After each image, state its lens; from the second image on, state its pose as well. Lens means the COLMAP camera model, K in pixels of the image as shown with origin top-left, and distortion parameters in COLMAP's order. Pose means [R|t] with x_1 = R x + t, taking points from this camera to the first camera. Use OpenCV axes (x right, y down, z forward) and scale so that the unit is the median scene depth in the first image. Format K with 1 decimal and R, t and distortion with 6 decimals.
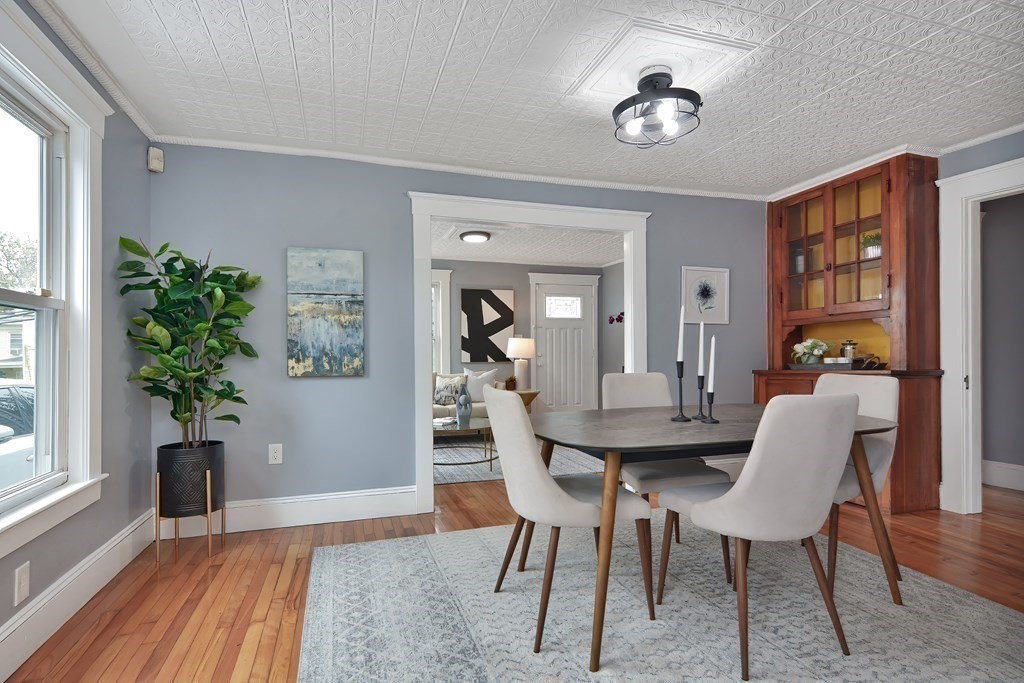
lens RADIAL K [[521.8, 0, 515.2], [0, 521.8, 356.6], [0, 0, 1]] dist [-0.000163, -0.000339]
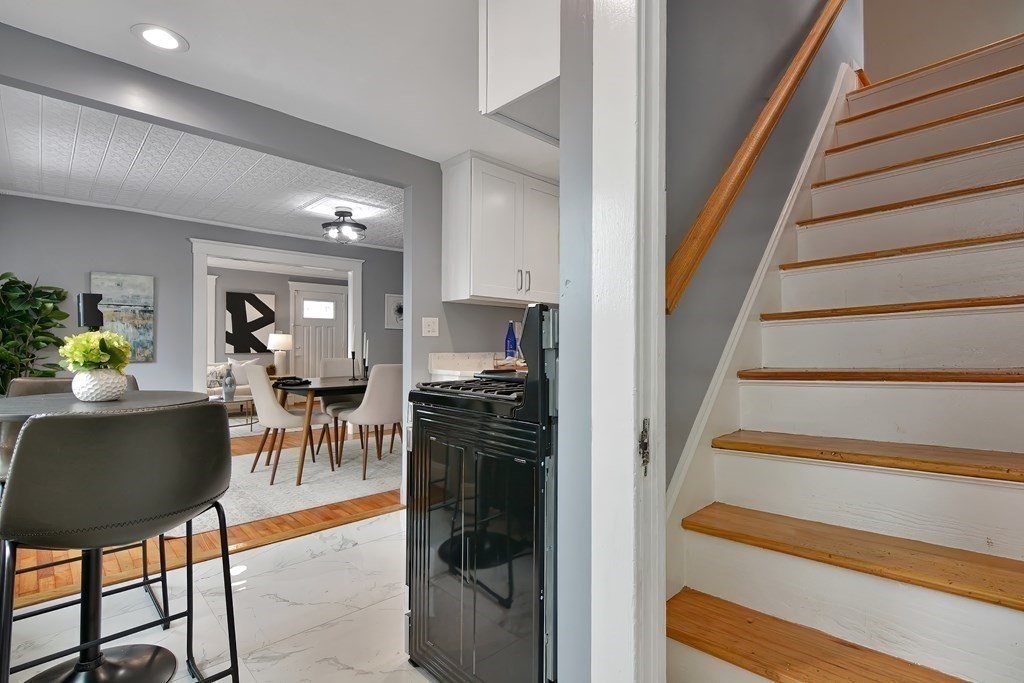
lens RADIAL K [[488.1, 0, 512.0], [0, 488.1, 341.5], [0, 0, 1]] dist [-0.000353, -0.000277]
pose [[0.906308, 0.010357, 0.422490, 0.035315], [-0.003973, 0.999864, -0.015987, -0.001314], [-0.422598, 0.012811, 0.906226, -0.538455]]
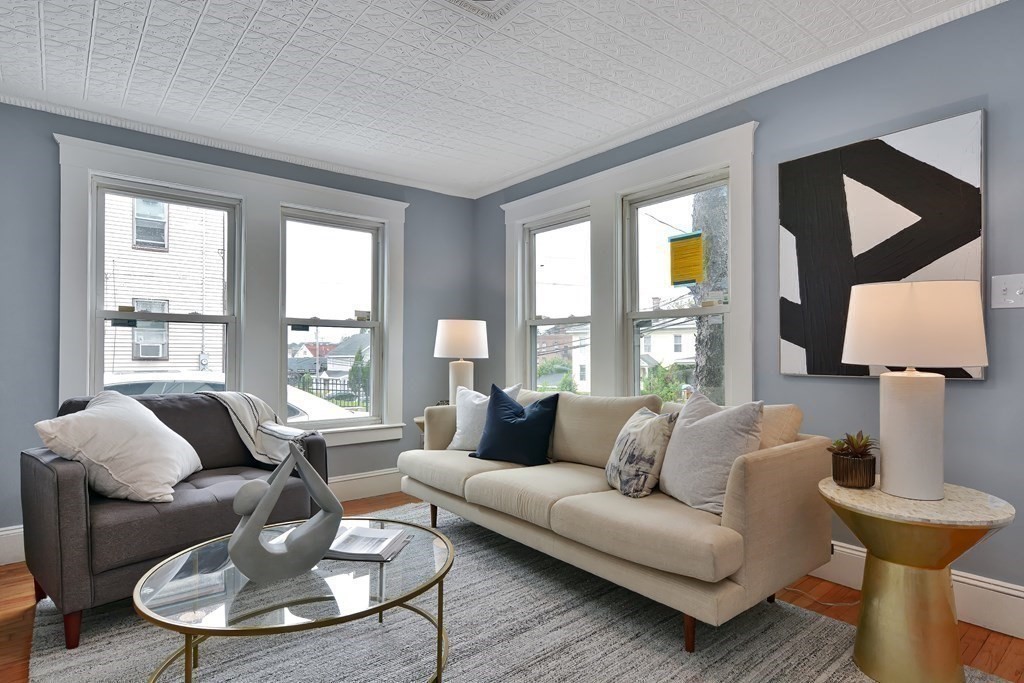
lens RADIAL K [[553.0, 0, 482.3], [0, 553.0, 346.2], [0, 0, 1]] dist [0.004376, 0.000718]
pose [[0.339296, -0.010232, -0.940624, 0.329778], [-0.005636, 0.999901, -0.012910, -0.003283], [0.940663, 0.009682, 0.339204, 1.260278]]
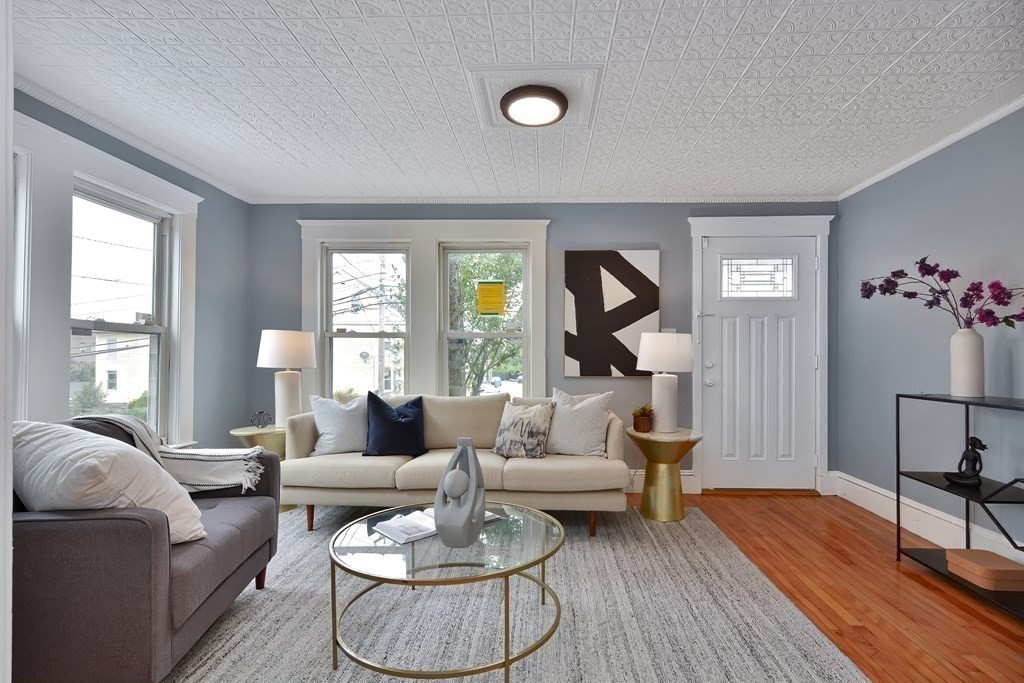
lens RADIAL K [[536.8, 0, 514.8], [0, 536.8, 351.6], [0, 0, 1]] dist [-0.004921, -0.001360]
pose [[0.935662, 0.001213, -0.352895, 0.104795], [-0.007554, 0.999834, -0.016593, -0.012127], [0.352816, 0.018191, 0.935516, 0.766221]]
